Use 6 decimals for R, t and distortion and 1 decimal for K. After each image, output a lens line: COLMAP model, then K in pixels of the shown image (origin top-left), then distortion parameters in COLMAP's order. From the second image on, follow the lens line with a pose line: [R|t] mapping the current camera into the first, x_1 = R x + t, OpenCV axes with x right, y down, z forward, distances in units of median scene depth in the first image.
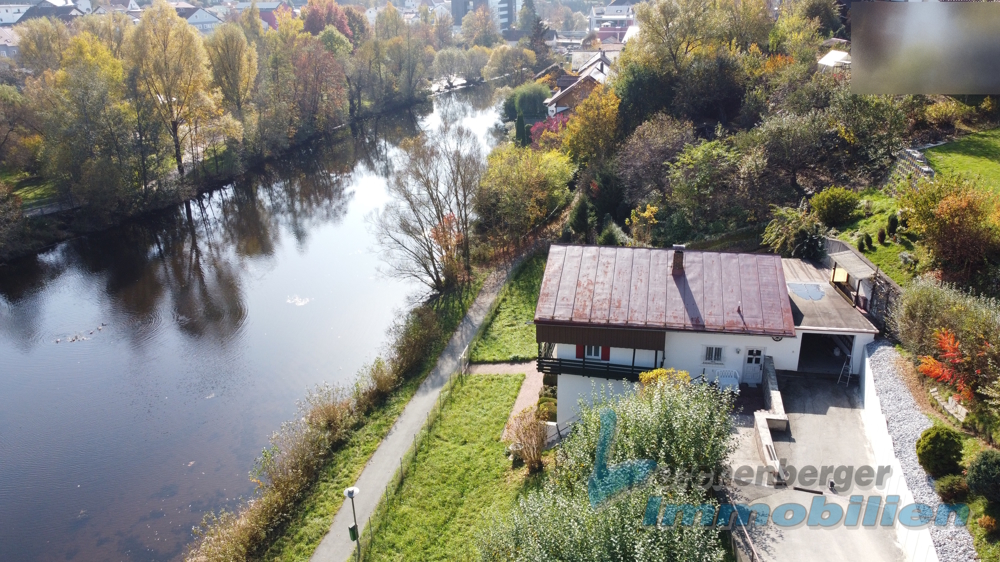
lens RADIAL K [[757.9, 0, 504.0], [0, 757.9, 283.4], [0, 0, 1]] dist [0.002040, -0.006096]
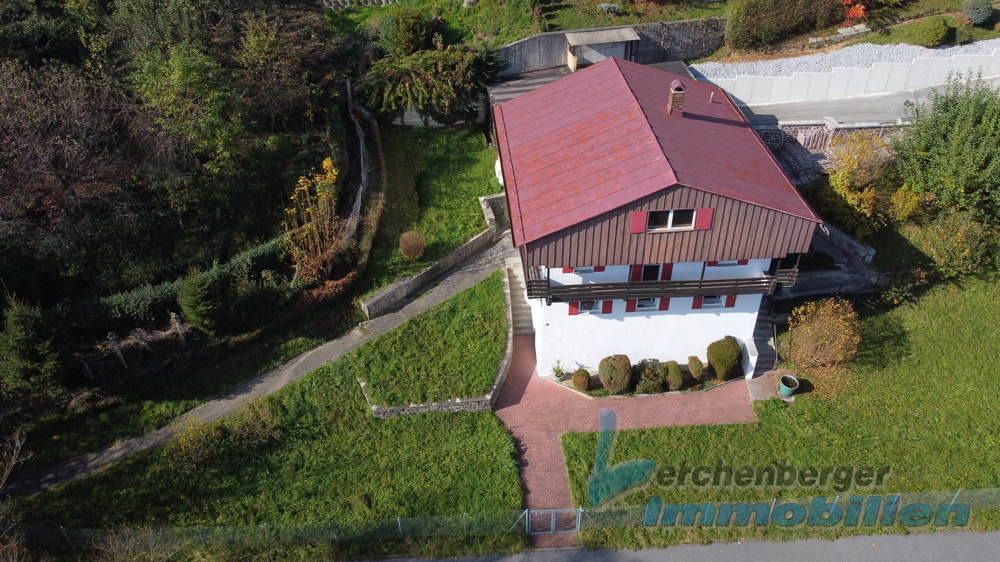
lens RADIAL K [[757.9, 0, 504.0], [0, 757.9, 283.4], [0, 0, 1]] dist [0.002040, -0.006096]
pose [[-0.255842, -0.577035, 0.775613, -0.465317], [0.373839, 0.680841, 0.629841, -0.471642], [-0.891509, 0.451095, 0.041531, 1.190725]]
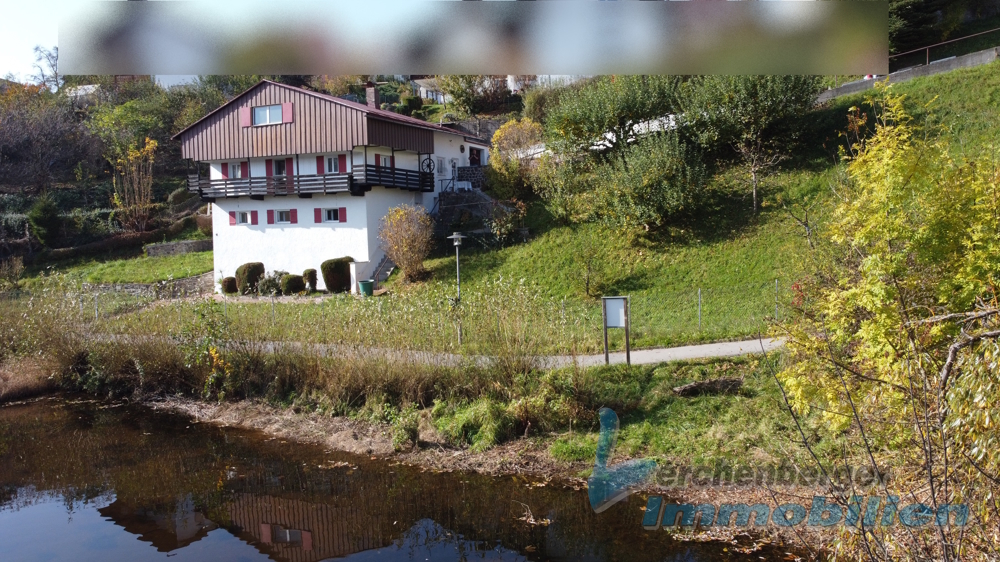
lens RADIAL K [[757.9, 0, 504.0], [0, 757.9, 283.4], [0, 0, 1]] dist [0.002040, -0.006096]
pose [[0.208559, -0.061929, 0.976047, -0.756773], [0.387602, 0.921505, -0.024353, 0.296896], [-0.897924, 0.383397, 0.216192, 0.688846]]
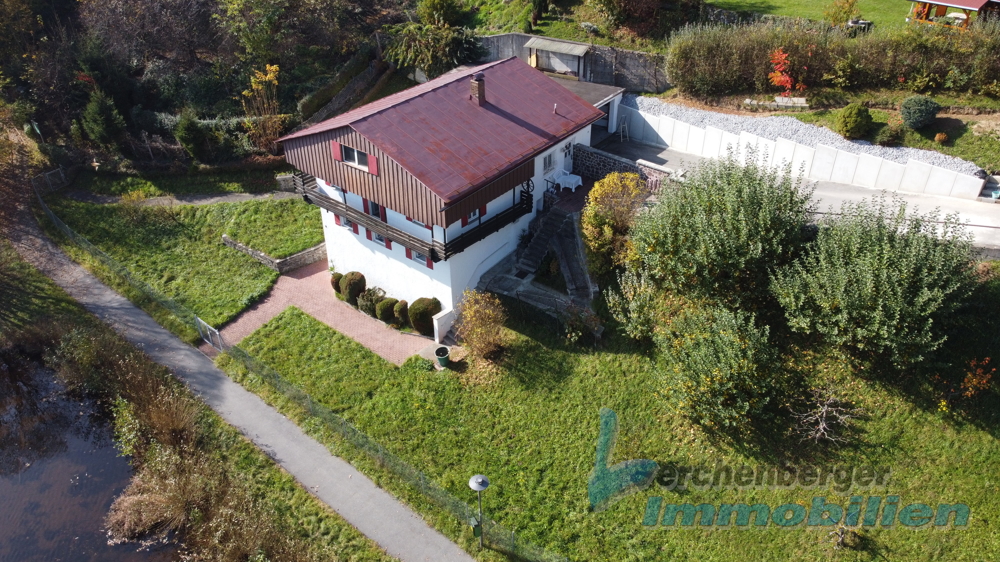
lens RADIAL K [[757.9, 0, 504.0], [0, 757.9, 283.4], [0, 0, 1]] dist [0.002040, -0.006096]
pose [[0.474301, -0.486506, 0.733723, -0.551487], [0.331932, 0.870749, 0.362792, -0.147110], [-0.815389, 0.071474, 0.574484, 0.434853]]
